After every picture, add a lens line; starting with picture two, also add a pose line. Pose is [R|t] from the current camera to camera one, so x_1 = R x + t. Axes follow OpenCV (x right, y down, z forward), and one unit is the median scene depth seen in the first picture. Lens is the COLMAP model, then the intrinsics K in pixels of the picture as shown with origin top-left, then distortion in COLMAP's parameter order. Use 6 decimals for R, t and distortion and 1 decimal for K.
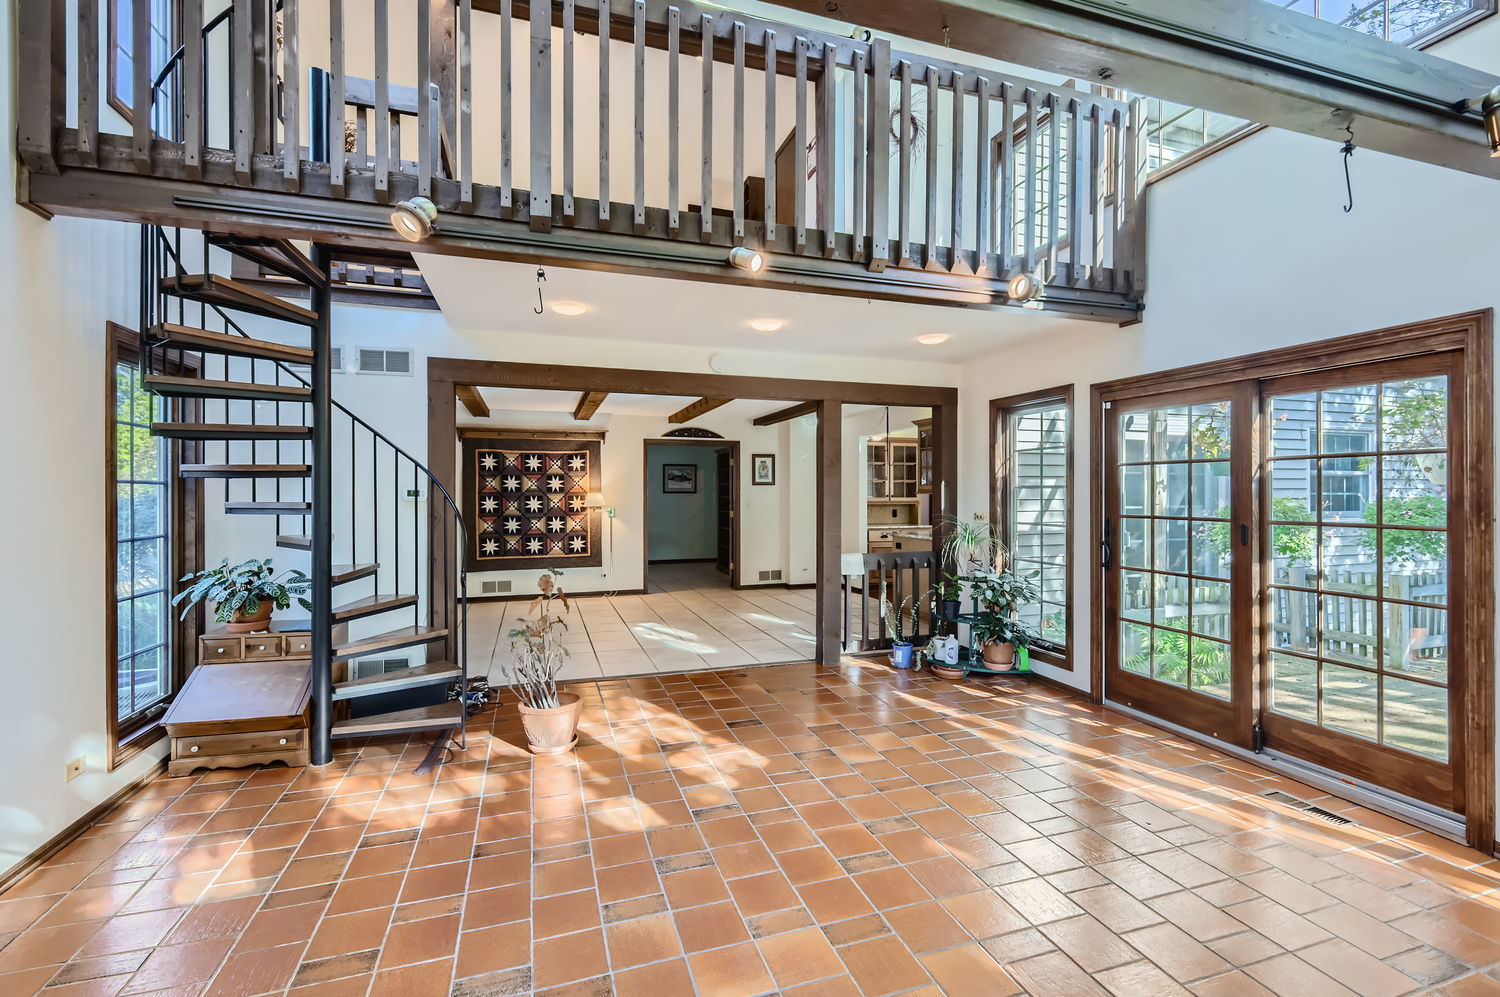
lens RADIAL K [[657.6, 0, 748.8], [0, 657.6, 496.1], [0, 0, 1]] dist [-0.001455, 0.000125]
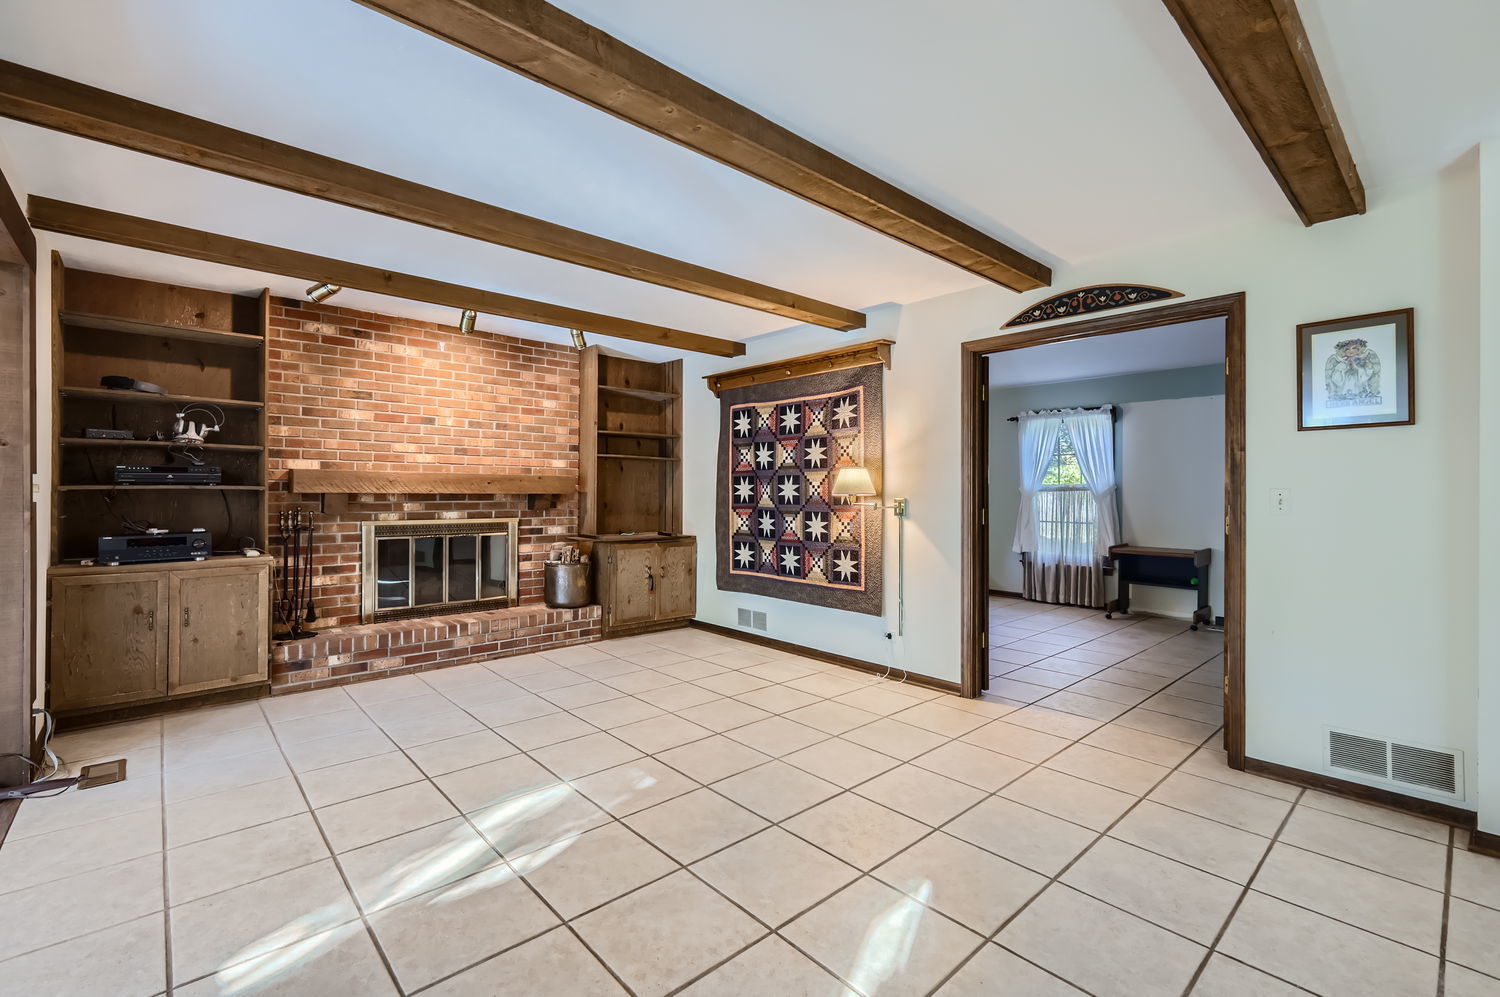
lens RADIAL K [[657.6, 0, 749.1], [0, 657.6, 490.9], [0, 0, 1]] dist [-0.001455, 0.000125]
pose [[0.405274, 0.004117, -0.914186, 0.193434], [-0.006616, 0.999977, 0.001571, 0.012542], [0.914171, 0.005411, 0.405292, 0.724728]]
